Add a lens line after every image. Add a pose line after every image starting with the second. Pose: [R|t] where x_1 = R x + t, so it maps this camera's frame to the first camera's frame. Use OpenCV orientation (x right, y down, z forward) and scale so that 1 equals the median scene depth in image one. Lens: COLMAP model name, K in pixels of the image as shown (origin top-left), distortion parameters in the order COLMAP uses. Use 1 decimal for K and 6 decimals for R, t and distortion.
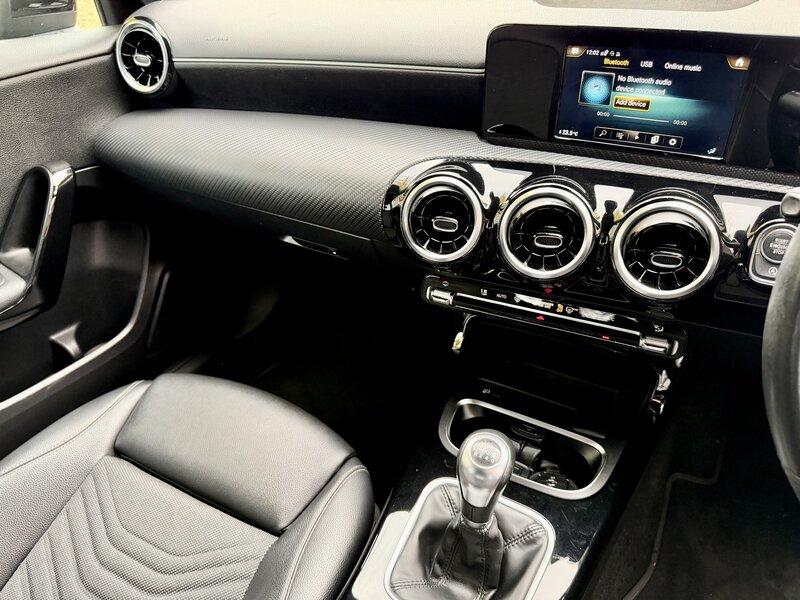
lens RADIAL K [[564.5, 0, 397.1], [0, 564.5, 294.3], [0, 0, 1]] dist [0.024797, -0.029835]
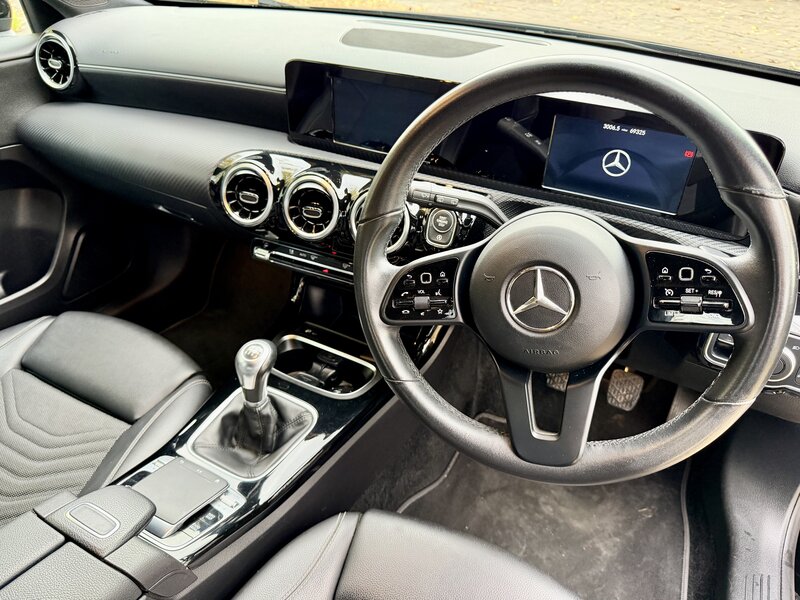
lens RADIAL K [[564.5, 0, 396.2], [0, 564.5, 298.4], [0, 0, 1]] dist [0.024797, -0.029835]
pose [[0.998381, 0.048203, 0.030208, 0.368784], [-0.048539, 0.998766, 0.010480, 0.082281], [-0.029666, -0.011929, 0.999489, -0.375894]]
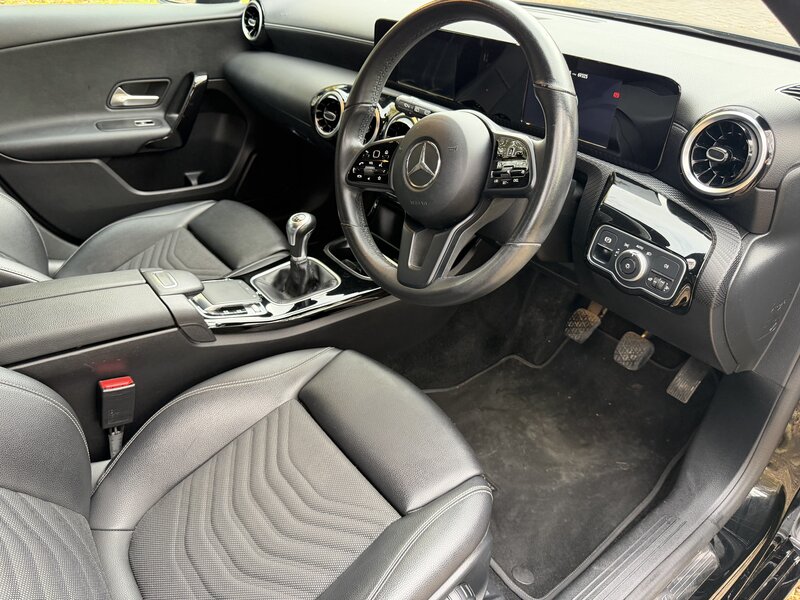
lens RADIAL K [[564.5, 0, 398.7], [0, 564.5, 303.0], [0, 0, 1]] dist [0.024797, -0.029835]
pose [[0.911571, 0.264591, -0.314692, 0.949946], [-0.263870, 0.963474, 0.045727, 0.300631], [0.315296, 0.041355, 0.948092, -0.656277]]
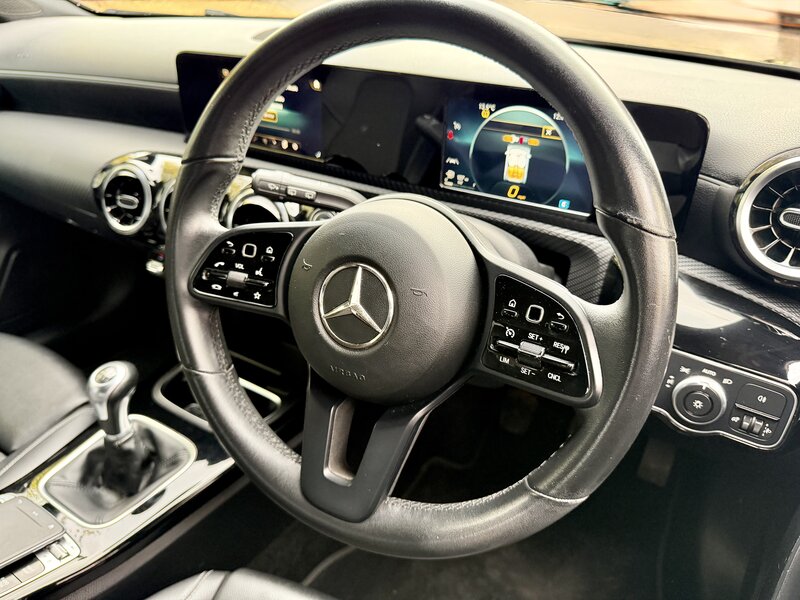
lens RADIAL K [[564.5, 0, 395.0], [0, 564.5, 299.8], [0, 0, 1]] dist [0.024797, -0.029835]
pose [[0.997195, 0.065872, -0.035534, 0.643517], [-0.067663, 0.996363, -0.051789, 0.102998], [0.031993, 0.054048, 0.998026, -0.201655]]
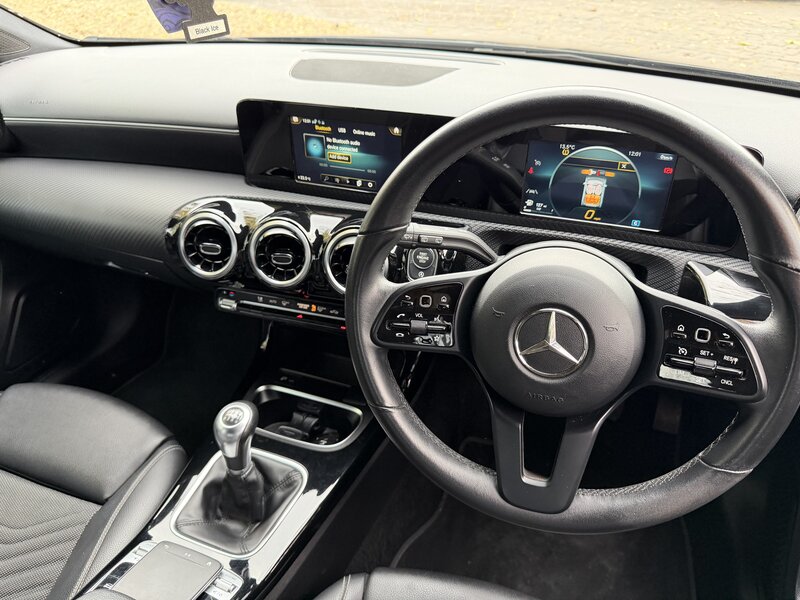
lens RADIAL K [[564.5, 0, 395.8], [0, 564.5, 297.7], [0, 0, 1]] dist [0.024797, -0.029835]
pose [[0.992230, -0.051554, 0.113230, 0.312359], [0.053050, 0.998539, -0.010235, 0.022051], [-0.112537, 0.016163, 0.993516, -0.313696]]
